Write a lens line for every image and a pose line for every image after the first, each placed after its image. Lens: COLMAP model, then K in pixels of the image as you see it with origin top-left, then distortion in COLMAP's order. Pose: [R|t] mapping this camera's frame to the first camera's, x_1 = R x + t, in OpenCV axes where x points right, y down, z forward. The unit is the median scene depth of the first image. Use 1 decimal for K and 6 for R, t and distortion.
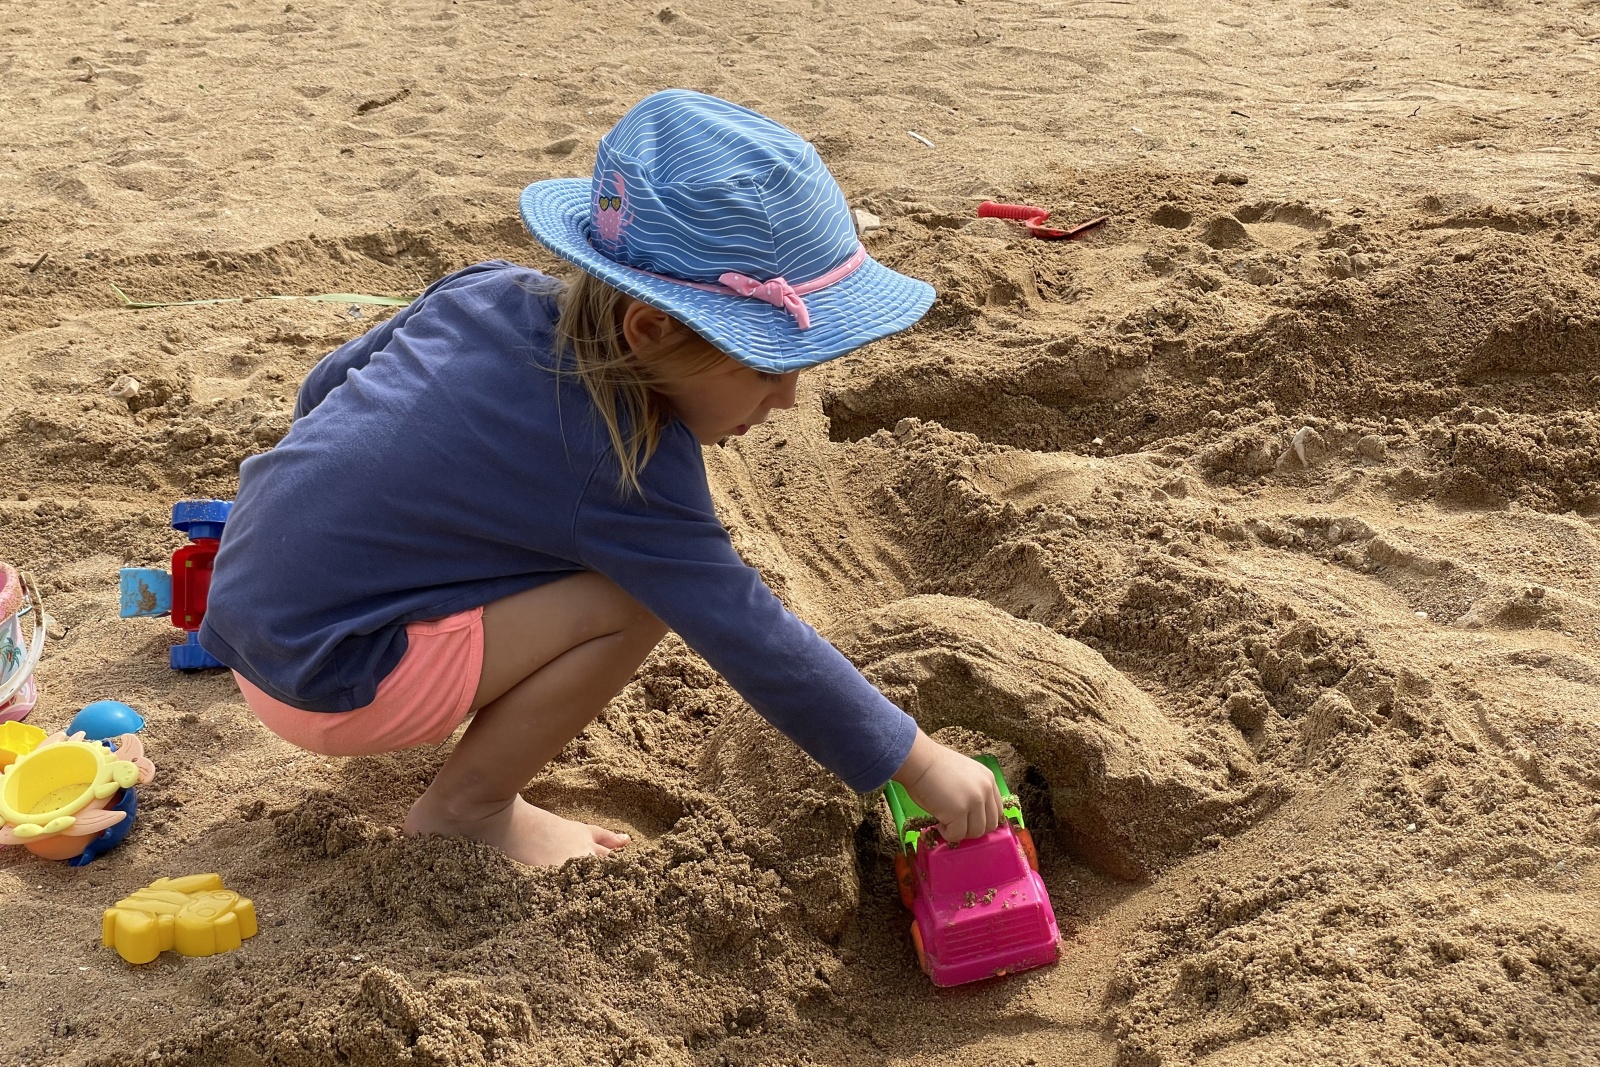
lens RADIAL K [[2320.0, 0, 800.0], [0, 2320.0, 533.5], [0, 0, 1]] dist [0.096696, -0.002665]
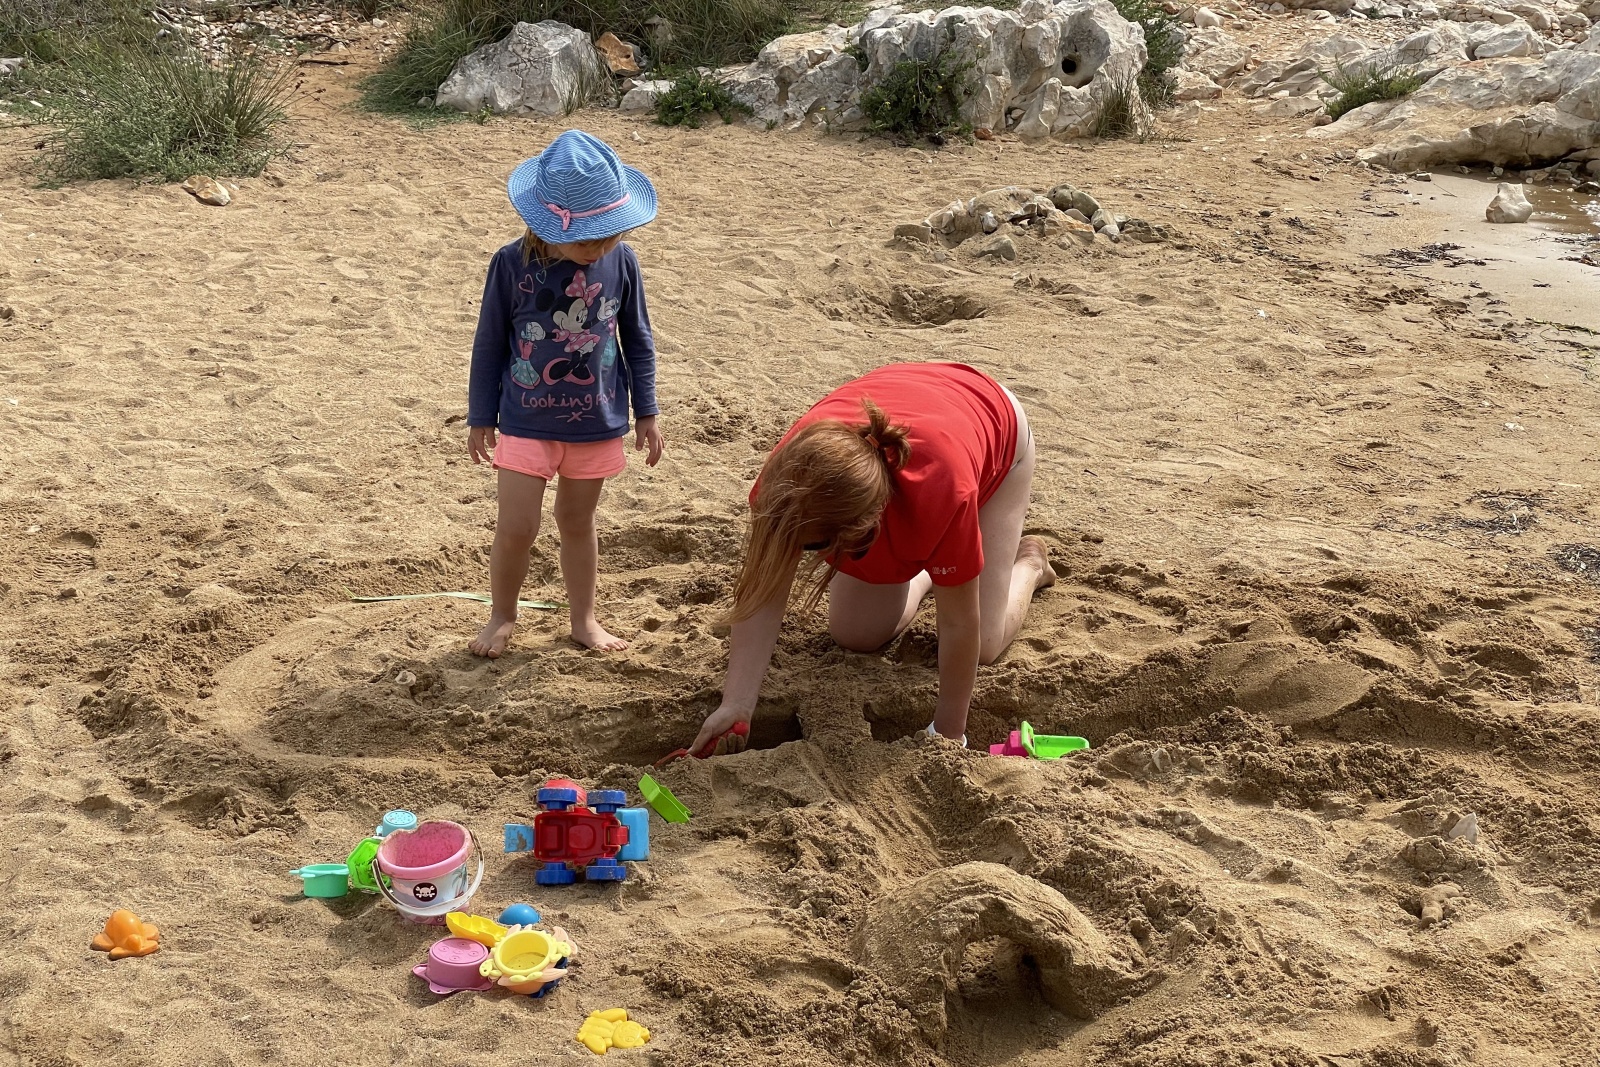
lens RADIAL K [[2320.0, 0, 800.0], [0, 2320.0, 533.5], [0, 0, 1]] dist [0.096696, -0.002665]
pose [[0.993789, 0.042761, 0.102738, -0.268349], [-0.037853, 0.998069, -0.049255, -0.129585], [-0.104646, 0.045060, 0.993488, -0.798603]]
